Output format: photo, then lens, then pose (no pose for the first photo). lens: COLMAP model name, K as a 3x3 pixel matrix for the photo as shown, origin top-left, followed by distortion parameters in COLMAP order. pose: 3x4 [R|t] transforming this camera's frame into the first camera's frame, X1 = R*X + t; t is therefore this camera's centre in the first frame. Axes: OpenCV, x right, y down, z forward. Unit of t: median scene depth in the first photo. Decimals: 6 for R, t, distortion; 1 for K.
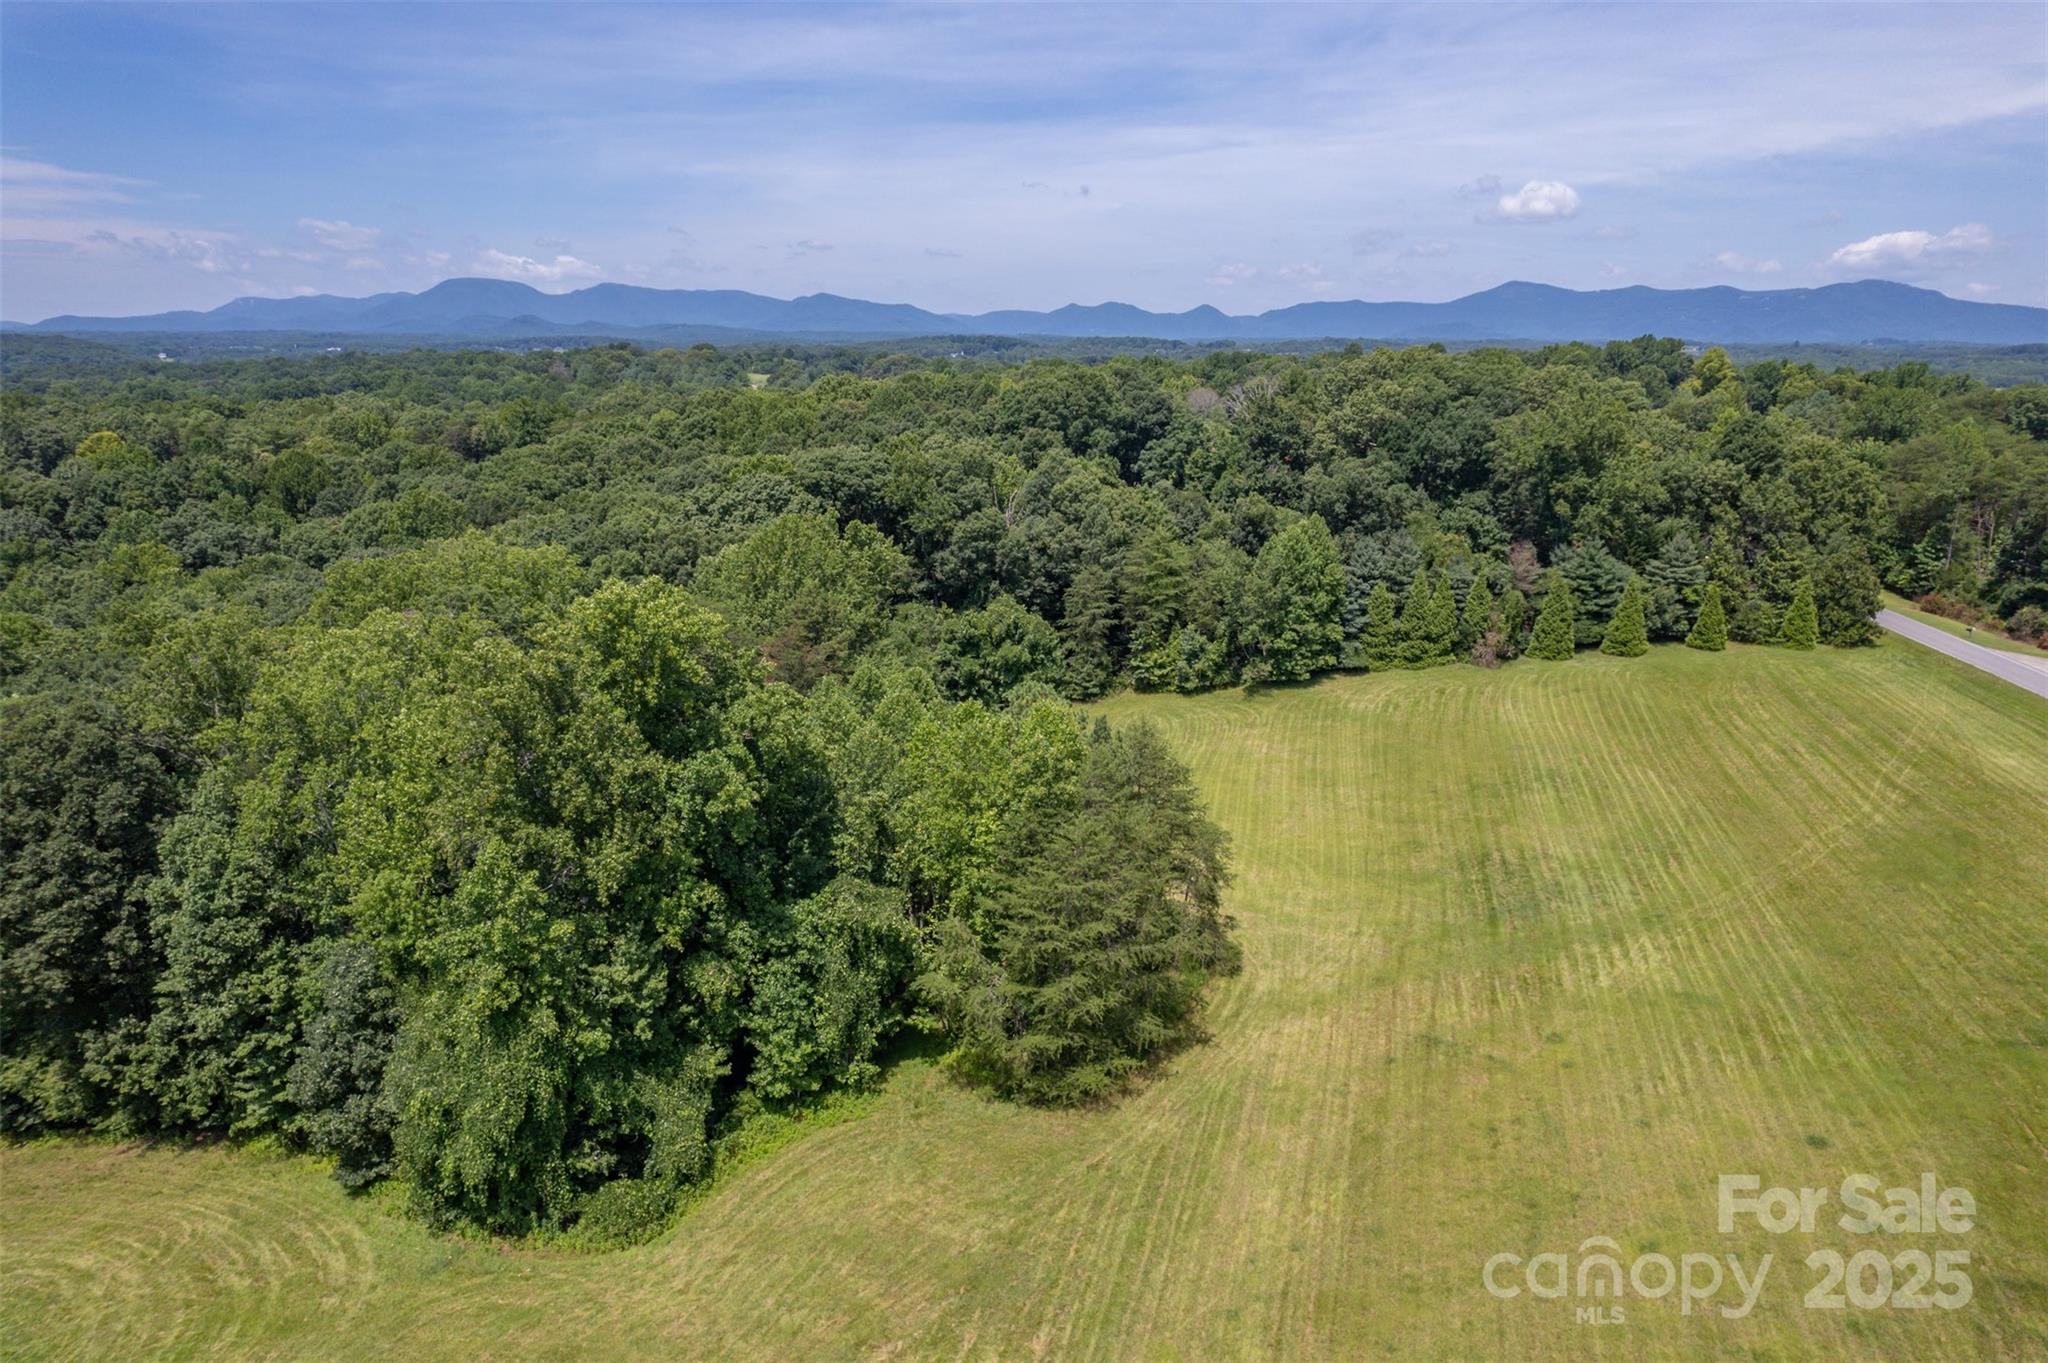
lens RADIAL K [[1305.8, 0, 1027.3], [0, 1305.8, 679.5], [0, 0, 1]] dist [-0.073887, 0.065454]
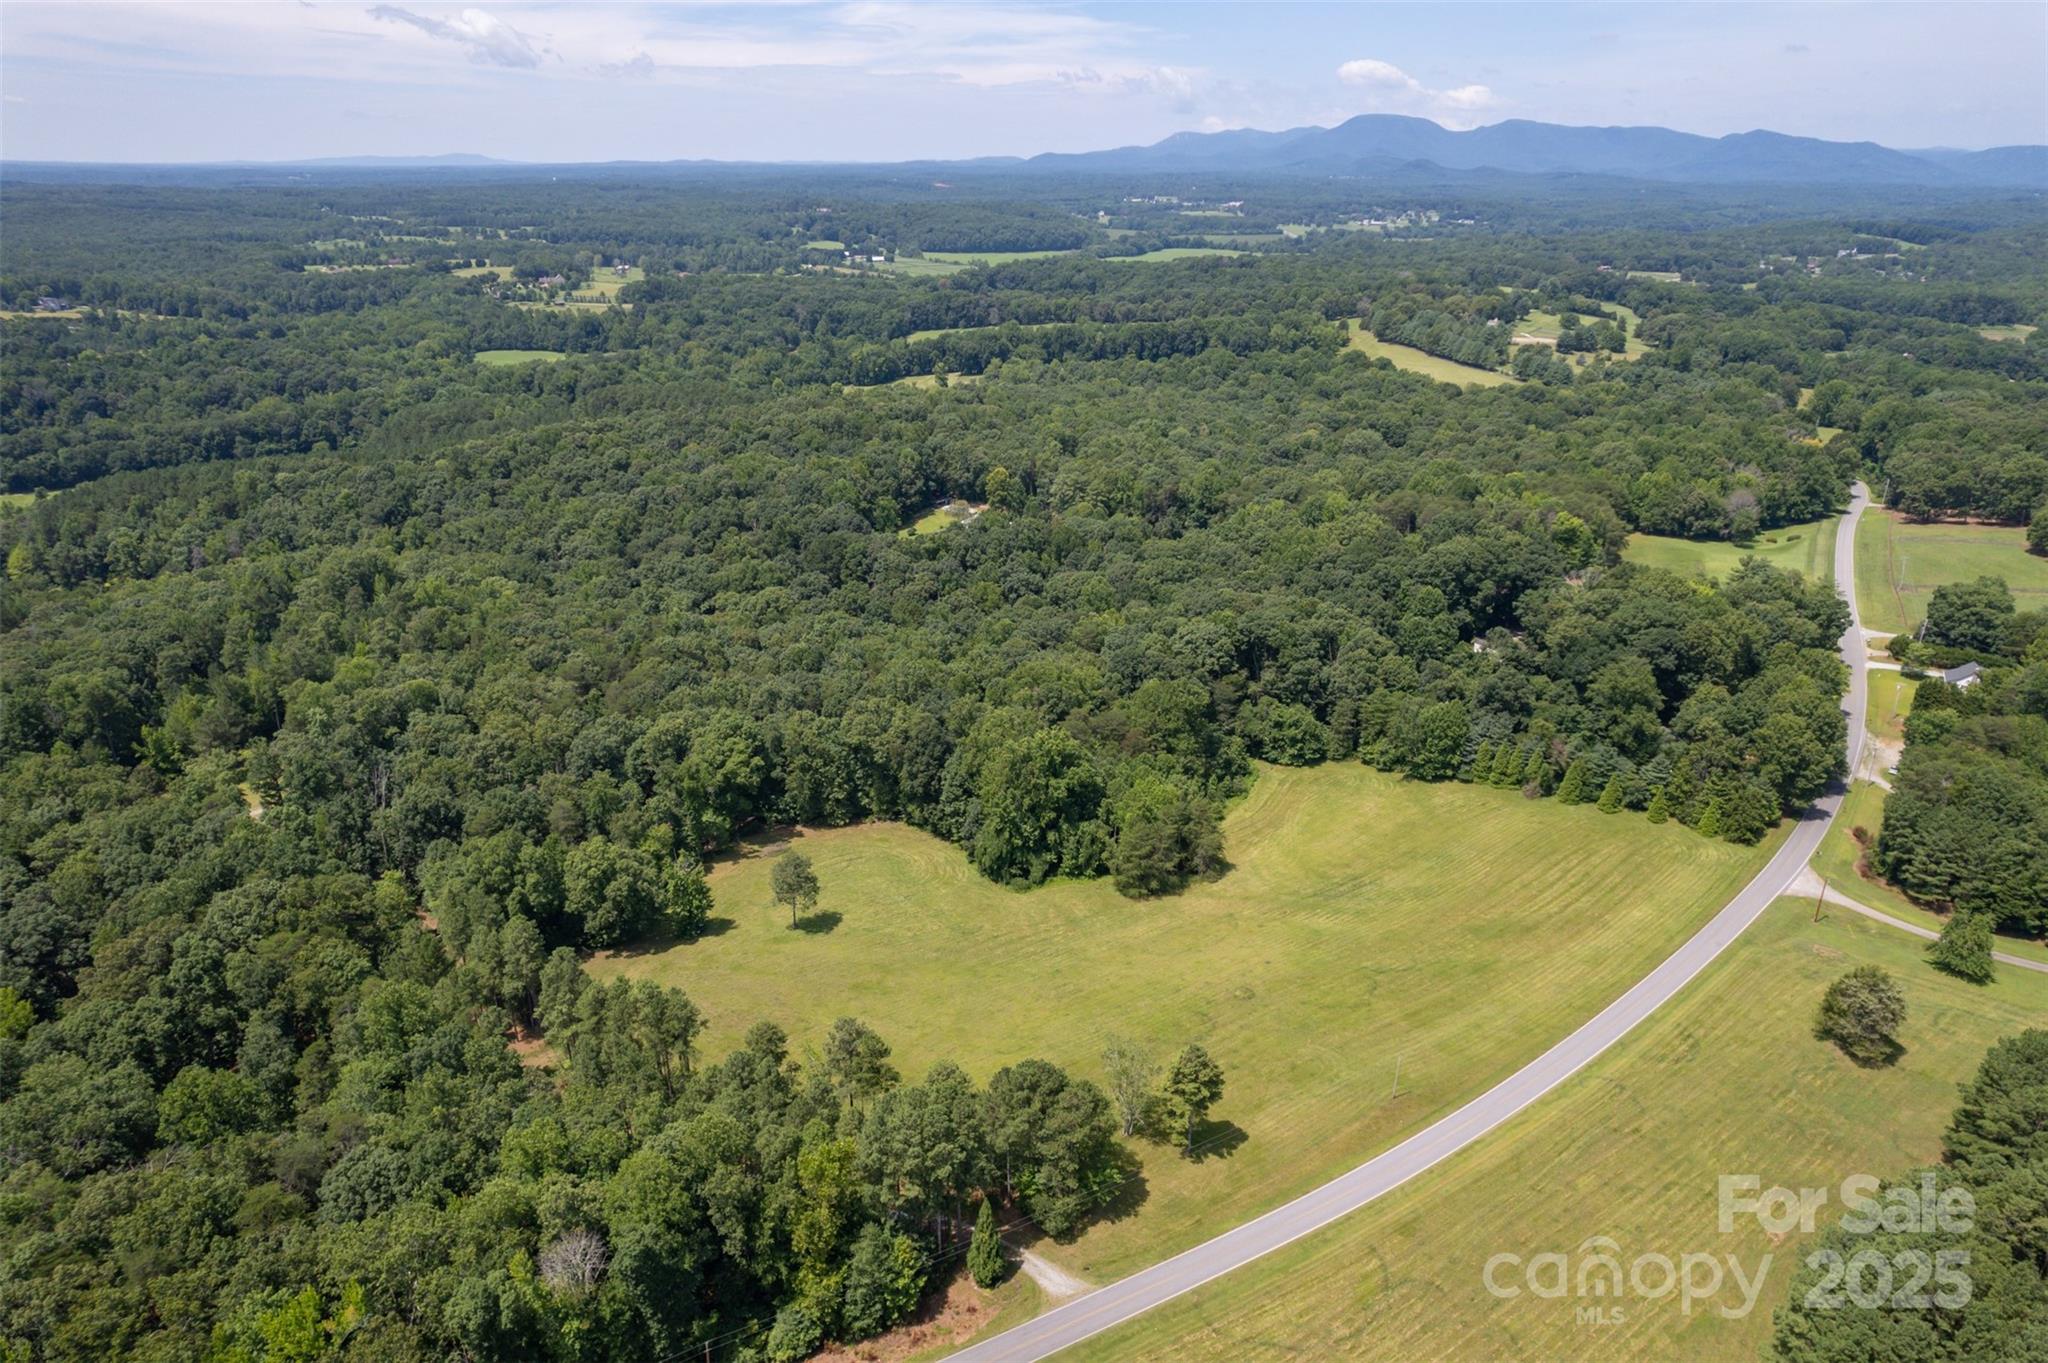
lens RADIAL K [[1305.8, 0, 1029.4], [0, 1305.8, 679.8], [0, 0, 1]] dist [-0.073887, 0.065454]
pose [[0.802193, 0.220167, -0.554989, 0.799496], [-0.152104, 0.974218, 0.166624, -0.391440], [0.577366, -0.049249, 0.814999, -0.991895]]
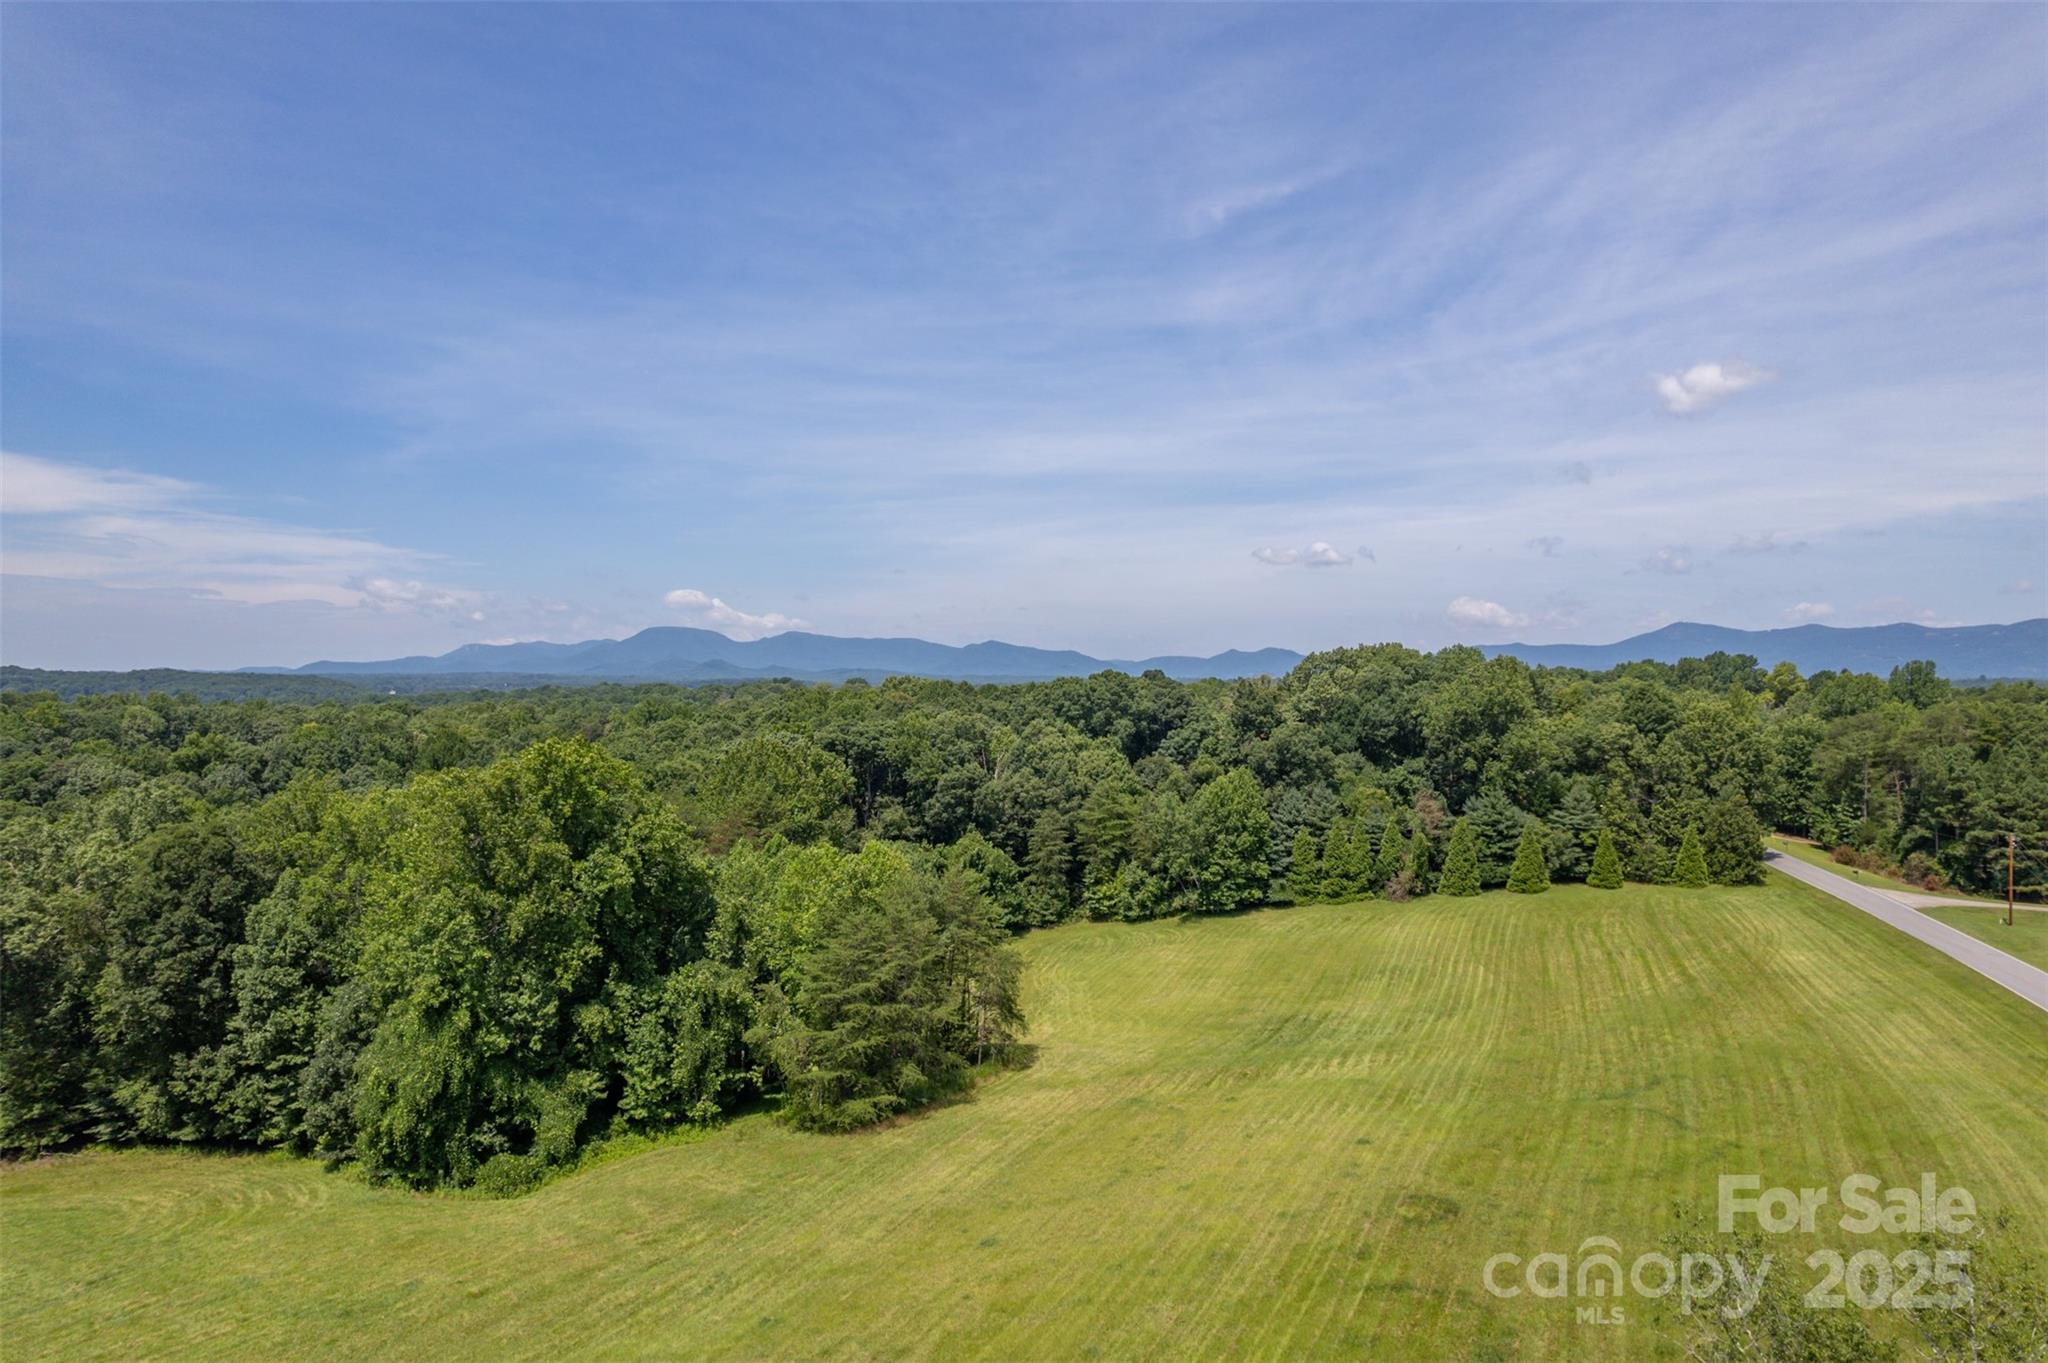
lens RADIAL K [[1305.8, 0, 1028.0], [0, 1305.8, 687.2], [0, 0, 1]] dist [-0.073887, 0.065454]
pose [[0.992324, -0.002204, -0.123648, 0.178431], [-0.028907, 0.968010, -0.249239, 0.101137], [0.120242, 0.250900, 0.960516, -0.164825]]
